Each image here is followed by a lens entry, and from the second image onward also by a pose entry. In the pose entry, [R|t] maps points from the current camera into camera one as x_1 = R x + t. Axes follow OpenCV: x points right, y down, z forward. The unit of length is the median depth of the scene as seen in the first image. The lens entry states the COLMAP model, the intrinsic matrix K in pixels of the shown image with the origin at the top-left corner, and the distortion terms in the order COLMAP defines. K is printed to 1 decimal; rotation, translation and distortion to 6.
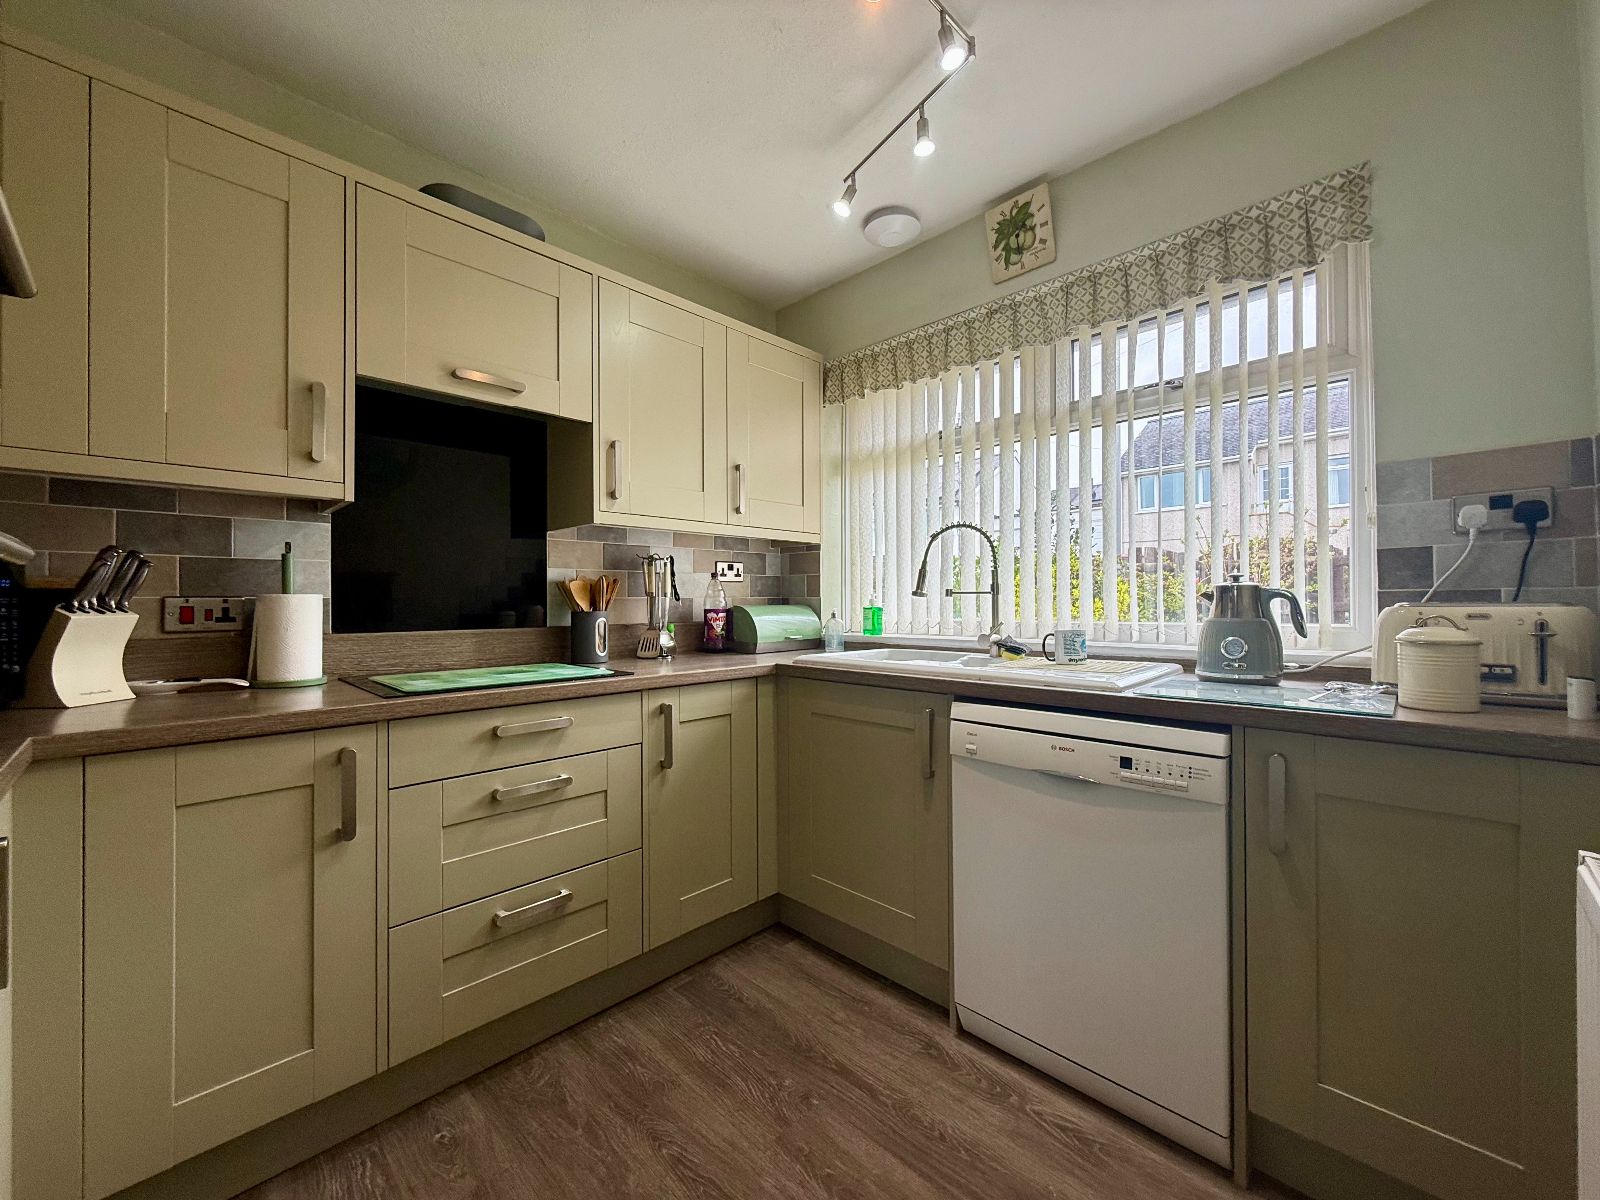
lens RADIAL K [[637.1, 0, 802.7], [0, 637.1, 598.7], [0, 0, 1]] dist [0.001577, -0.000070]
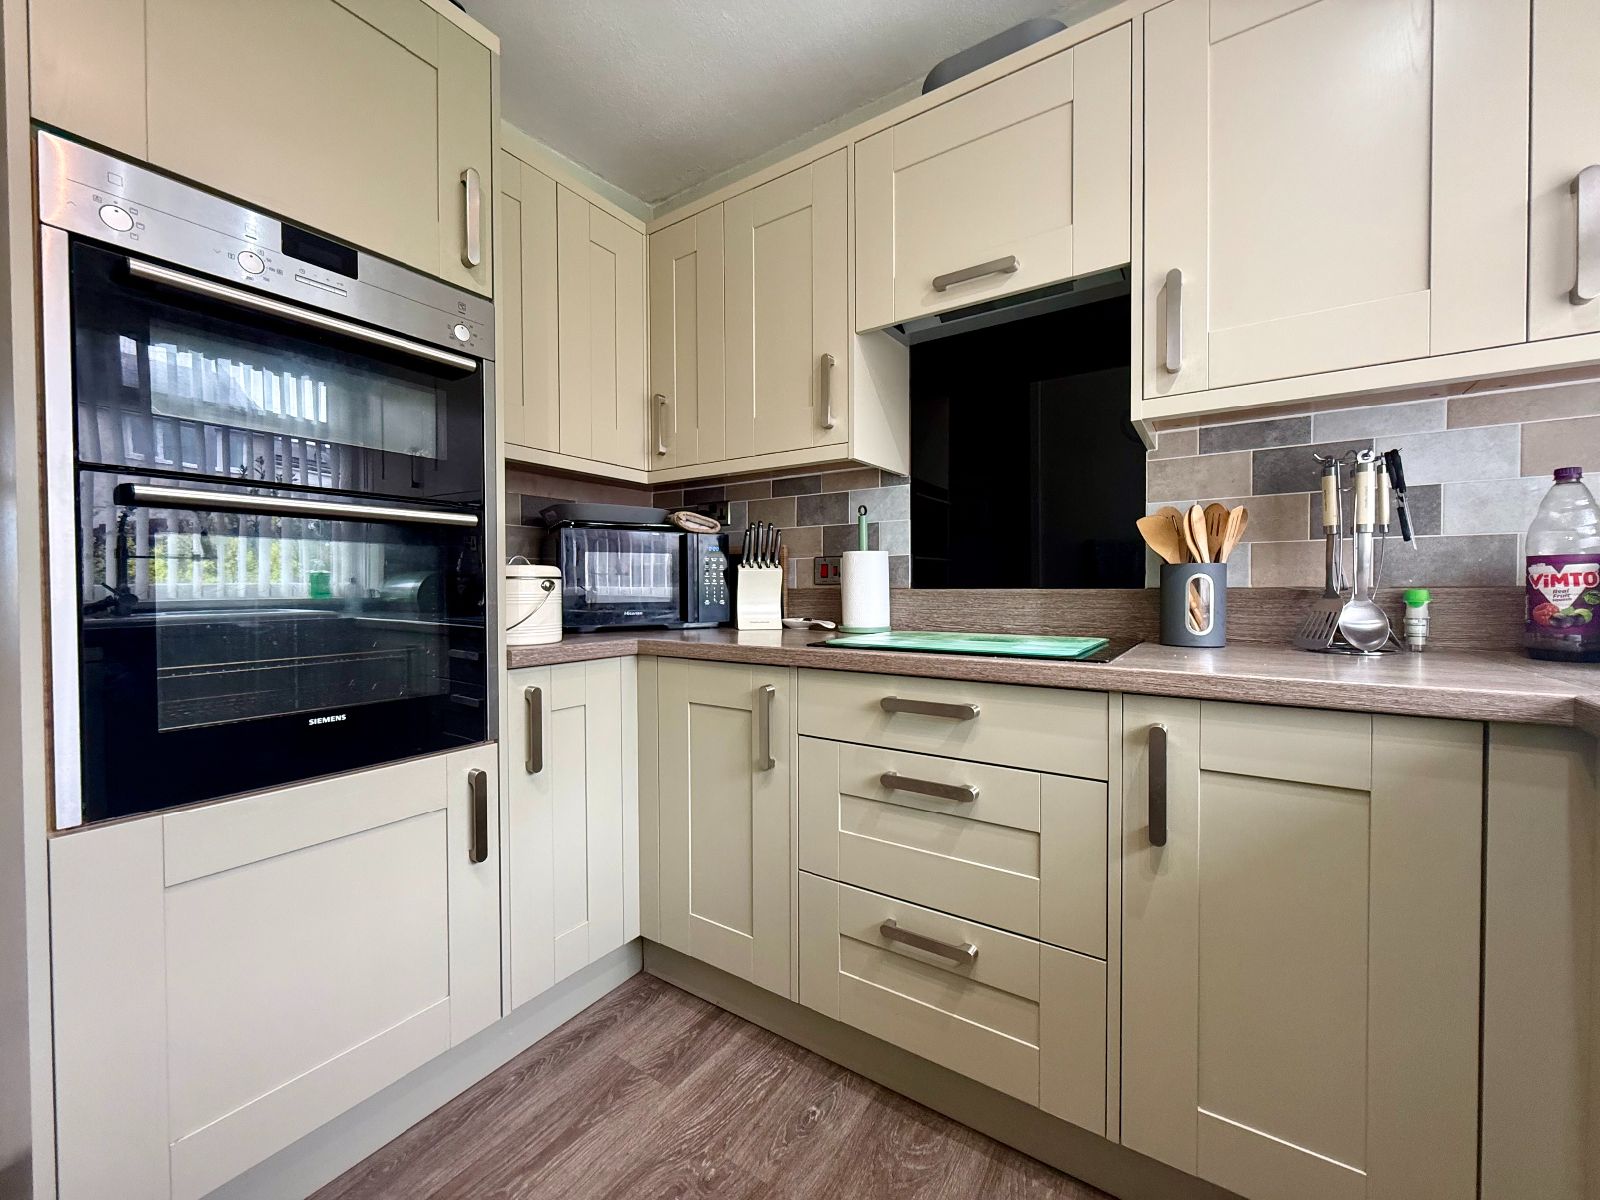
lens RADIAL K [[637.1, 0, 802.7], [0, 637.1, 598.7], [0, 0, 1]] dist [0.001577, -0.000070]
pose [[0.183810, 0.023552, -0.982680, 0.273096], [0.008751, 0.999634, 0.025595, 0.044244], [0.982923, -0.013304, 0.183536, 0.649656]]
